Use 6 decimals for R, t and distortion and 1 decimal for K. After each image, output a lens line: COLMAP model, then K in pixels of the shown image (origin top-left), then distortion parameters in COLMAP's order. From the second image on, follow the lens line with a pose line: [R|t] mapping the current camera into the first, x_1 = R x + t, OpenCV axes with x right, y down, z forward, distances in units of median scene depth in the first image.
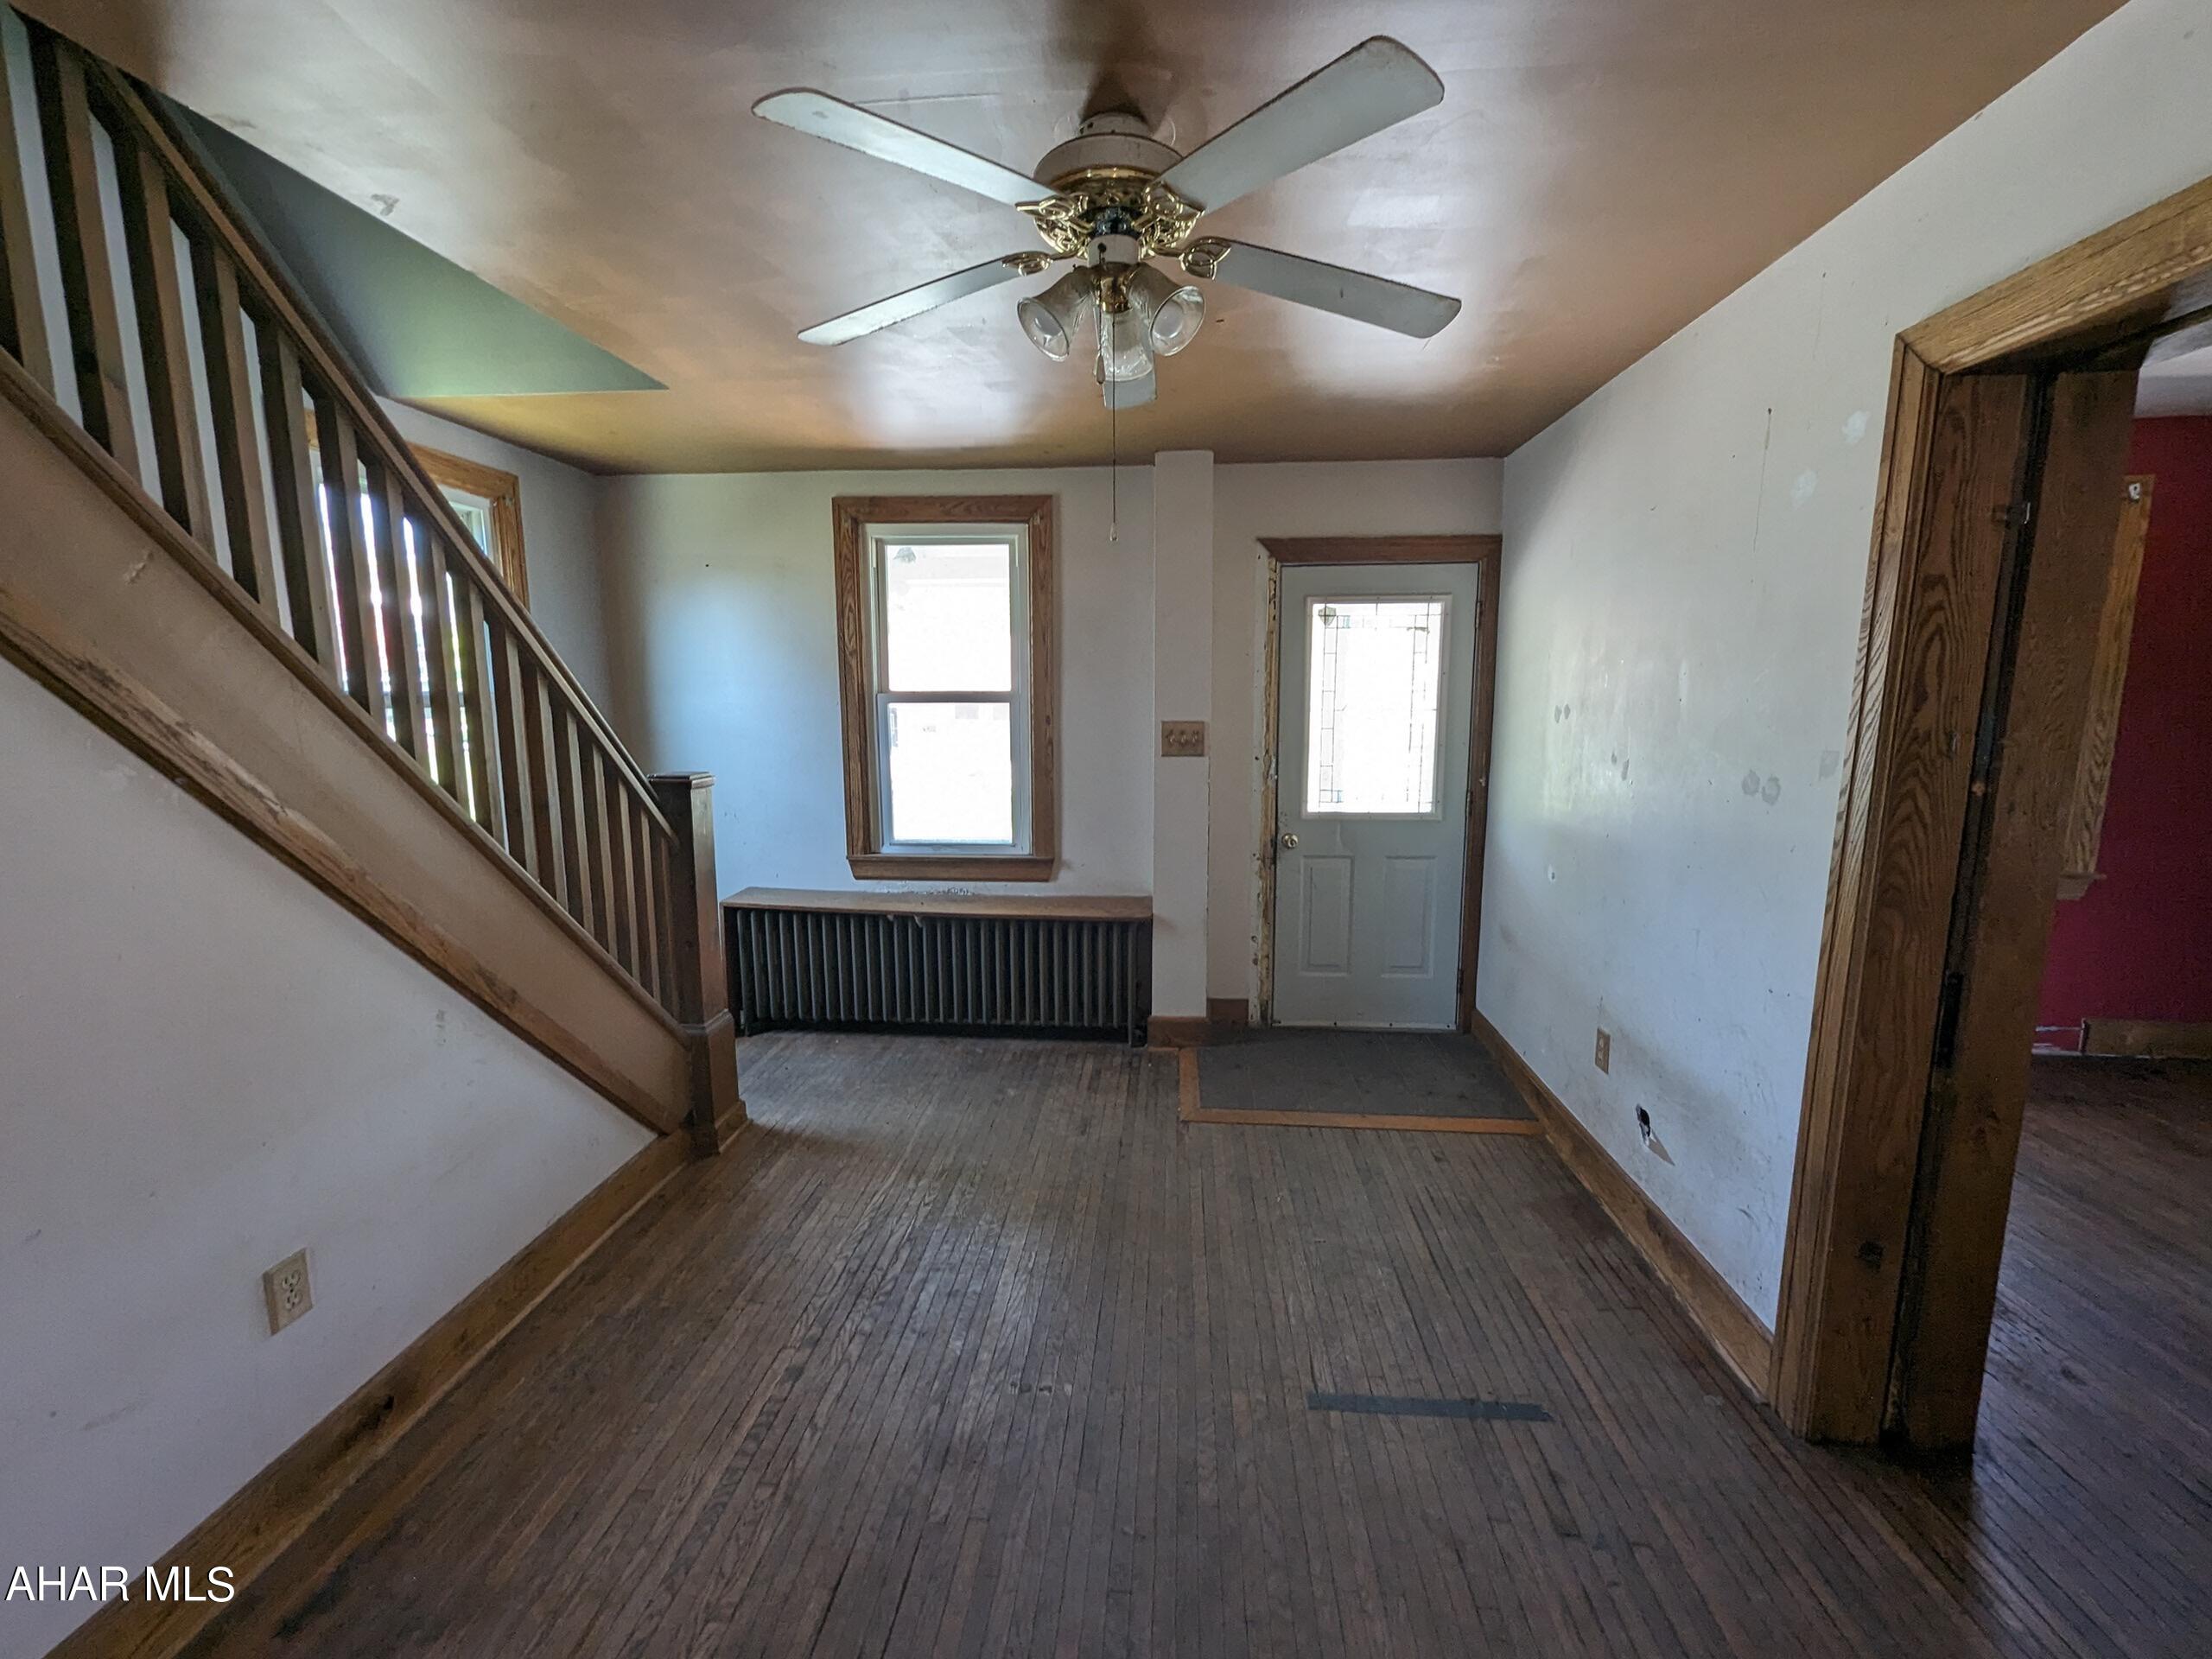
lens RADIAL K [[918.0, 0, 1099.2], [0, 918.0, 832.5], [0, 0, 1]] dist [0.000791, 0.000574]
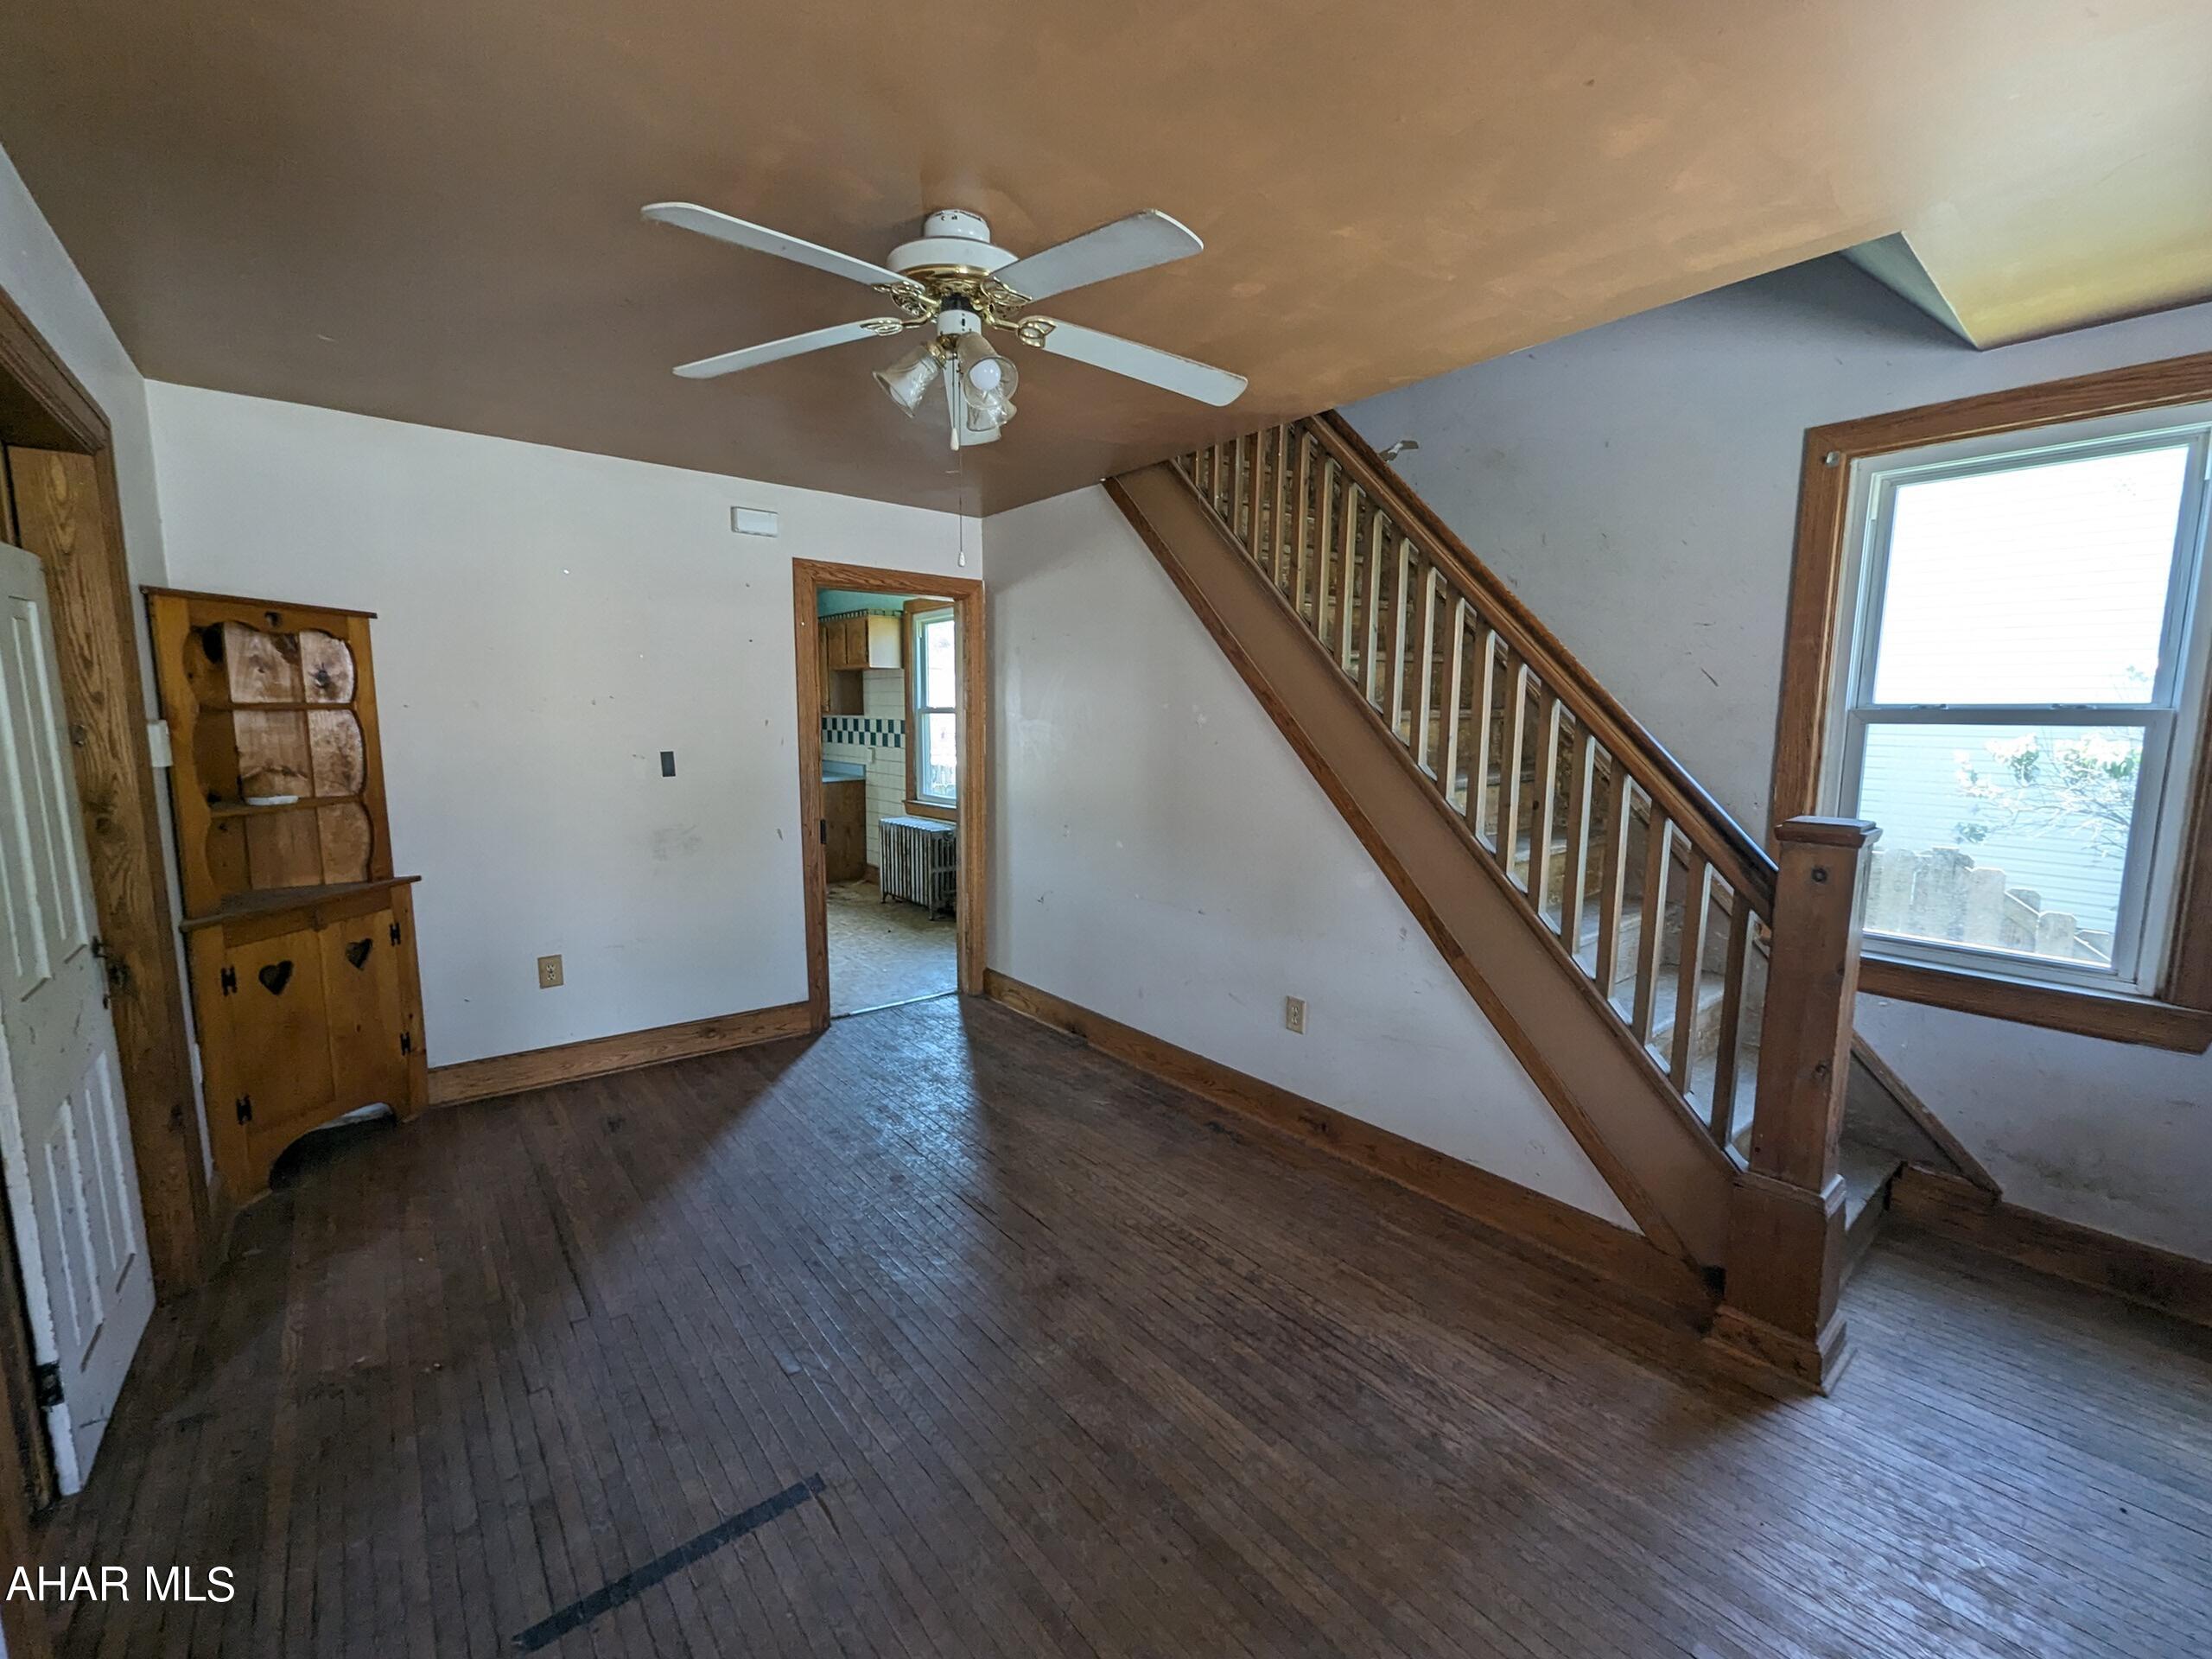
lens RADIAL K [[918.0, 0, 1123.9], [0, 918.0, 823.8], [0, 0, 1]] dist [0.000791, 0.000574]
pose [[-0.699111, 0.091350, -0.709154, 0.613057], [-0.108437, 0.966787, 0.231438, -0.259720], [0.706743, 0.238700, -0.665986, 1.689270]]
